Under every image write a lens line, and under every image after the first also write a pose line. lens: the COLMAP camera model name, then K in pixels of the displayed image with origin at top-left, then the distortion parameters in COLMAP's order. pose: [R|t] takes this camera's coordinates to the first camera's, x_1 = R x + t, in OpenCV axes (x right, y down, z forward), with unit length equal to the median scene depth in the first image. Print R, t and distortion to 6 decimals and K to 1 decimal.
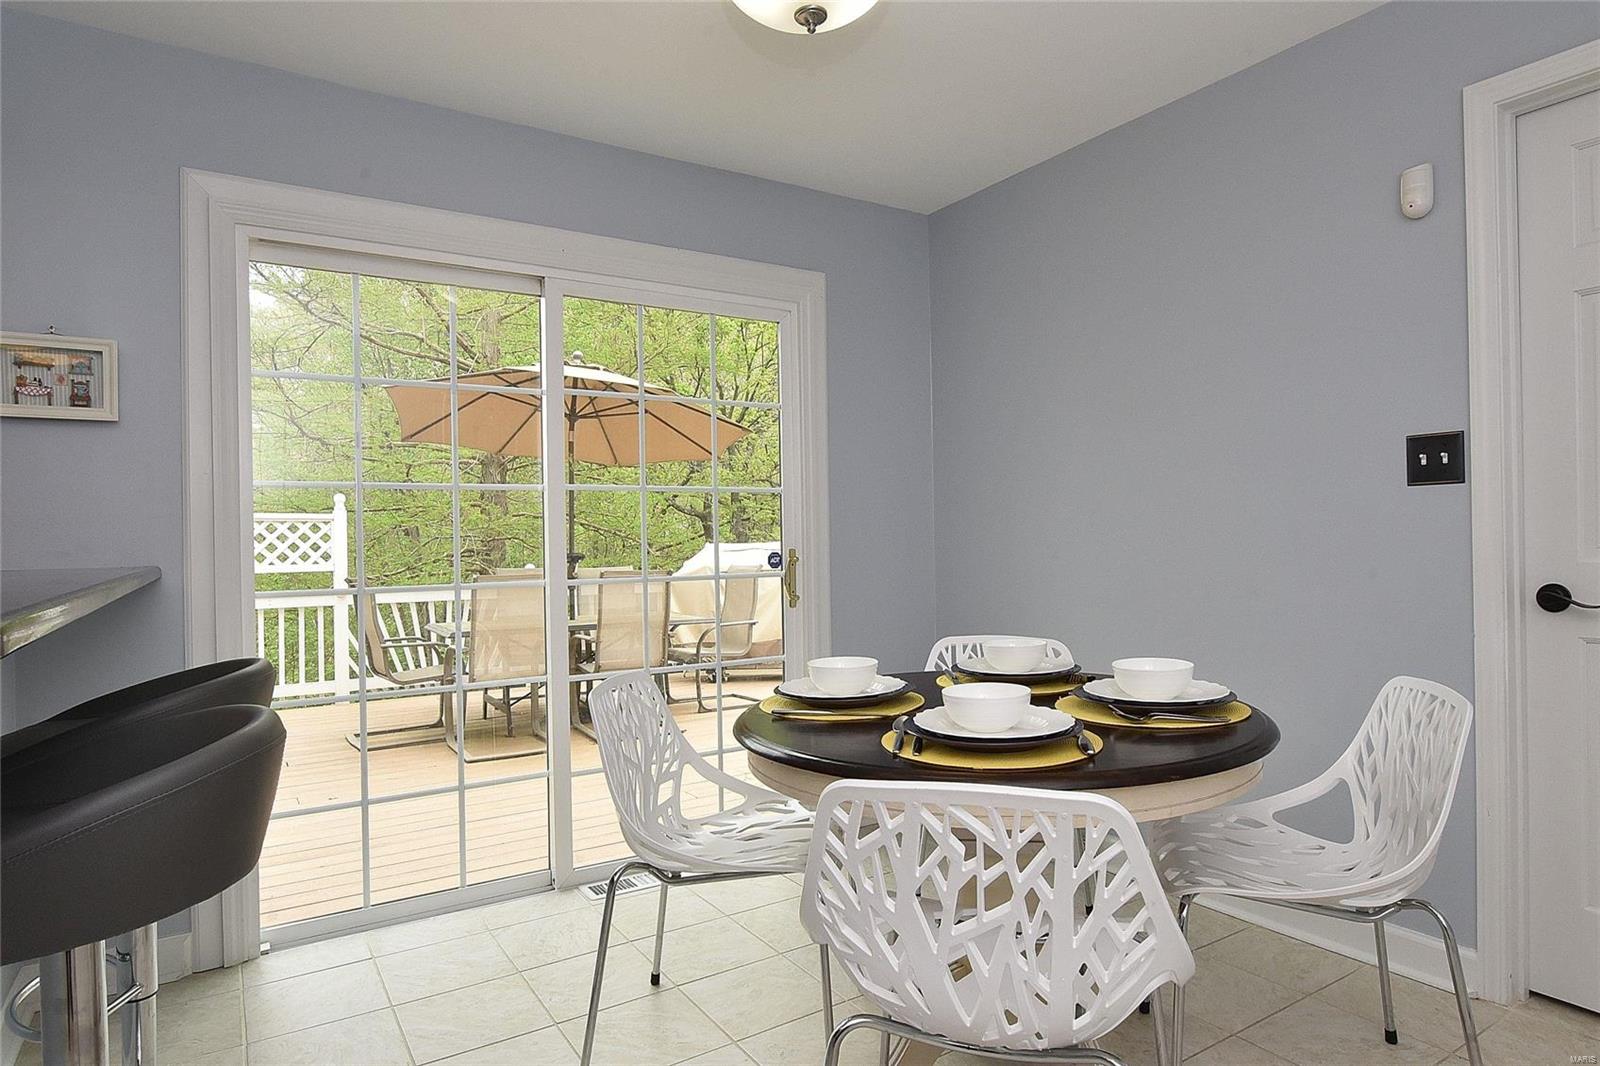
lens RADIAL K [[924.1, 0, 799.5], [0, 924.1, 542.5], [0, 0, 1]] dist [-0.005041, -0.000125]
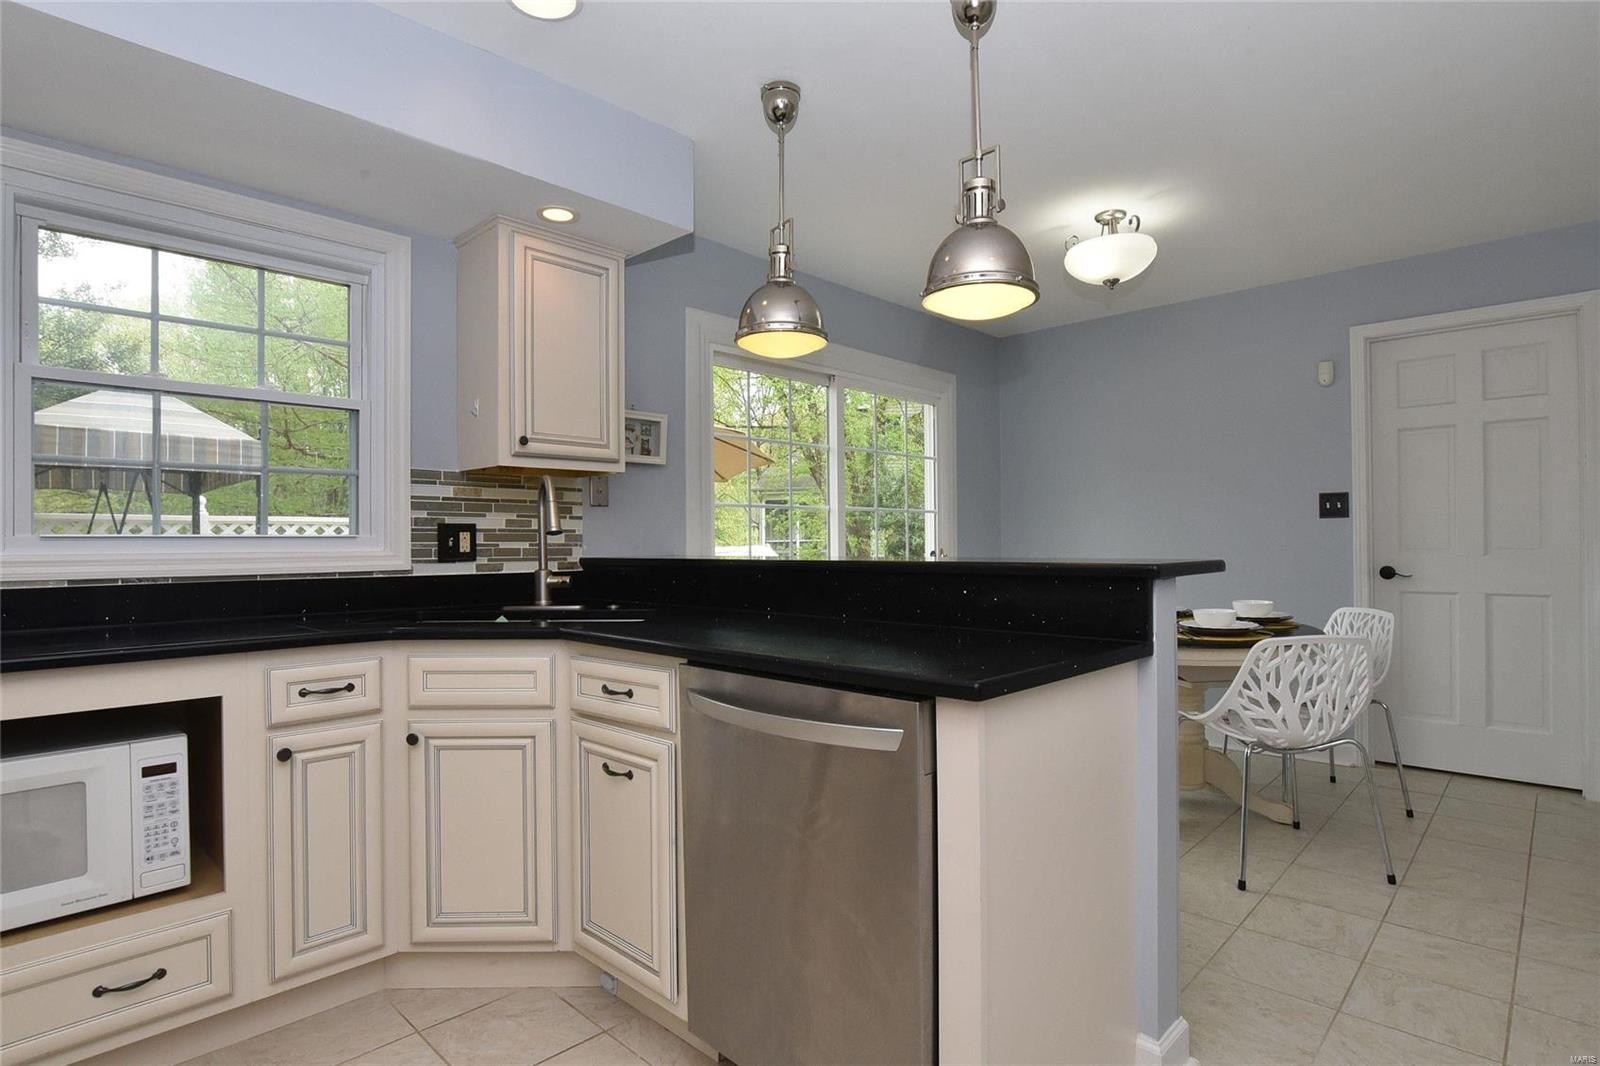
lens RADIAL K [[819.1, 0, 809.7], [0, 819.1, 537.5], [0, 0, 1]] dist [-0.023881, 0.001796]
pose [[0.971299, 0.010511, 0.237630, -0.837814], [-0.007166, 0.999863, -0.014936, 0.015379], [-0.237755, 0.012804, 0.971241, -0.453241]]
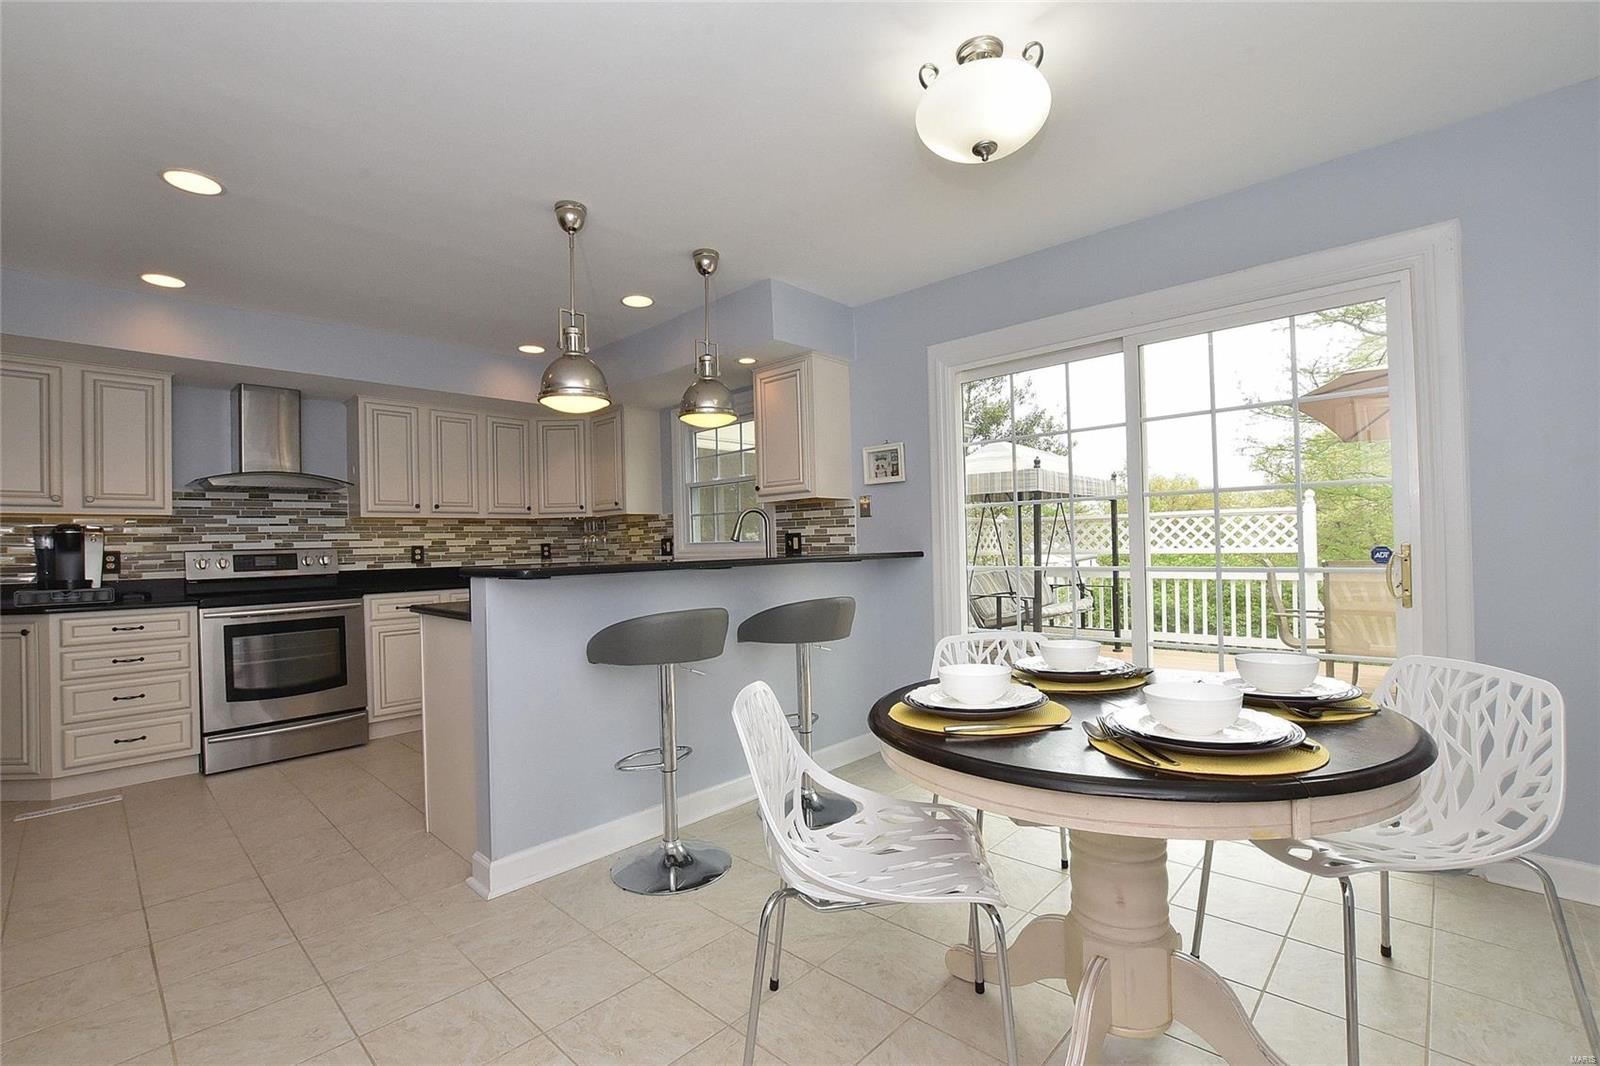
lens RADIAL K [[706.2, 0, 796.4], [0, 706.2, 537.6], [0, 0, 1]] dist [-0.017290, 0.002466]
pose [[0.233572, 0.002531, -0.972336, 0.752109], [0.016250, 0.999847, 0.006506, -0.018400], [0.972204, -0.017320, 0.233495, 0.393205]]
